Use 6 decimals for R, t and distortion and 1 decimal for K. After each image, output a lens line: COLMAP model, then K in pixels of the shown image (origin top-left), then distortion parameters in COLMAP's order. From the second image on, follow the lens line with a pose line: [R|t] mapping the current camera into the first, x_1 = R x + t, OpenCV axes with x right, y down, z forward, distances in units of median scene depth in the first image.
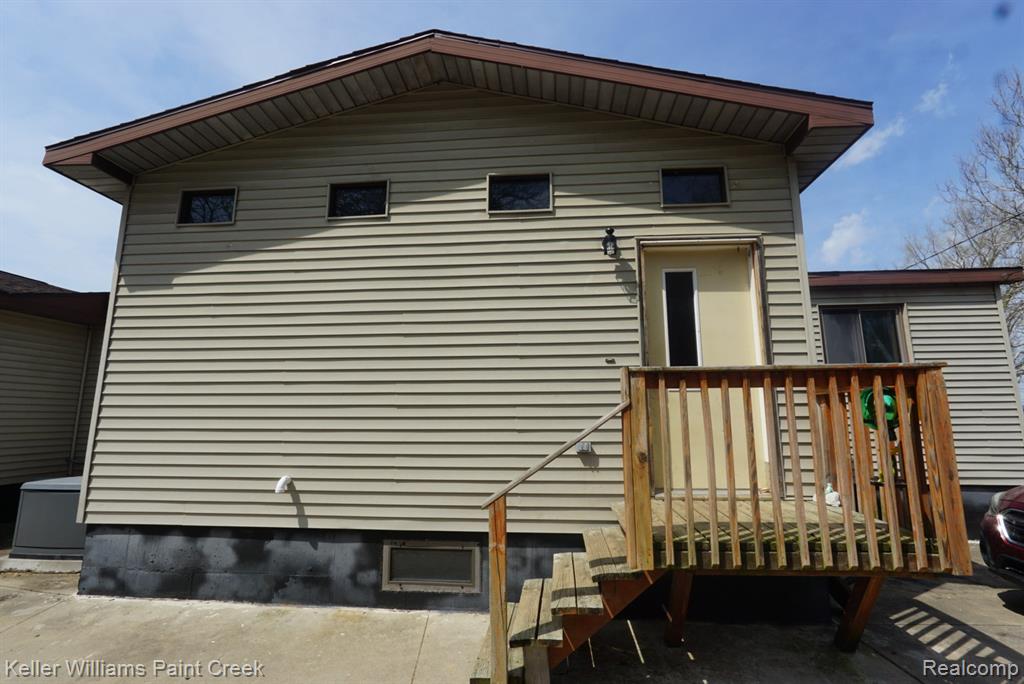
lens RADIAL K [[468.6, 0, 512.4], [0, 468.6, 339.5], [0, 0, 1]] dist [-0.027374, 0.013820]
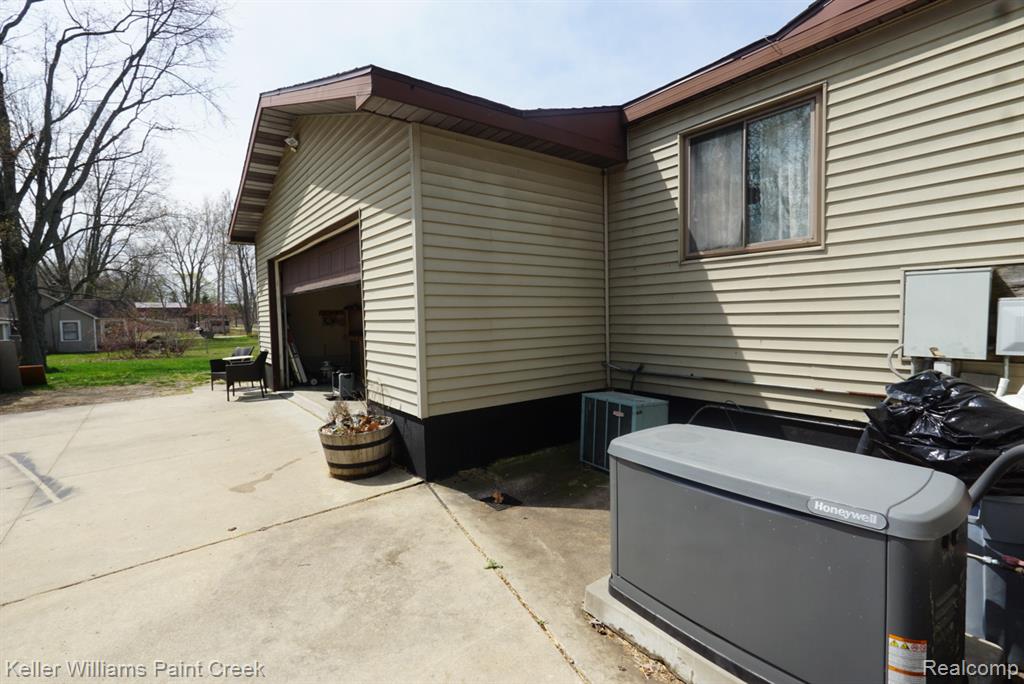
lens RADIAL K [[468.6, 0, 512.4], [0, 468.6, 339.5], [0, 0, 1]] dist [-0.027374, 0.013820]
pose [[0.671136, 0.029071, -0.740764, -0.836595], [0.139932, 0.976301, 0.165093, 0.135472], [0.728008, -0.214457, 0.651162, 0.697210]]
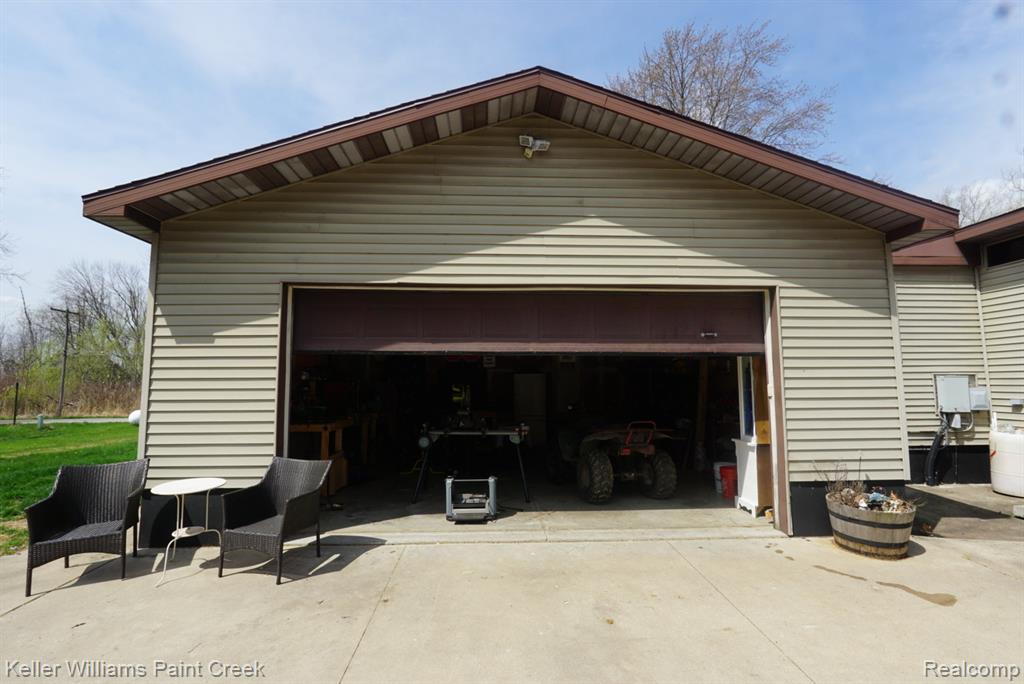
lens RADIAL K [[468.6, 0, 512.4], [0, 468.6, 339.5], [0, 0, 1]] dist [-0.027374, 0.013820]
pose [[0.991582, 0.012186, 0.128903, -2.490113], [-0.020873, 0.997584, 0.066262, 0.042886], [-0.127784, -0.068394, 0.989441, 0.251605]]
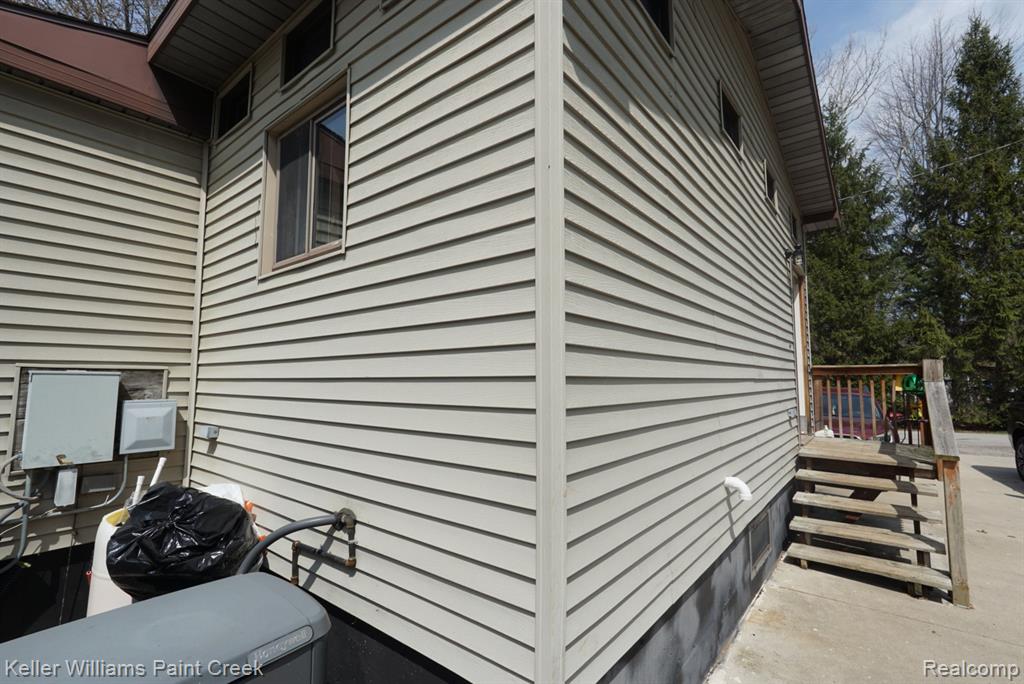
lens RADIAL K [[468.6, 0, 512.4], [0, 468.6, 339.5], [0, 0, 1]] dist [-0.027374, 0.013820]
pose [[0.557552, 0.077199, 0.826545, -1.082034], [-0.140892, 0.990022, 0.002572, 0.108326], [-0.818099, -0.117888, 0.562865, 0.752559]]
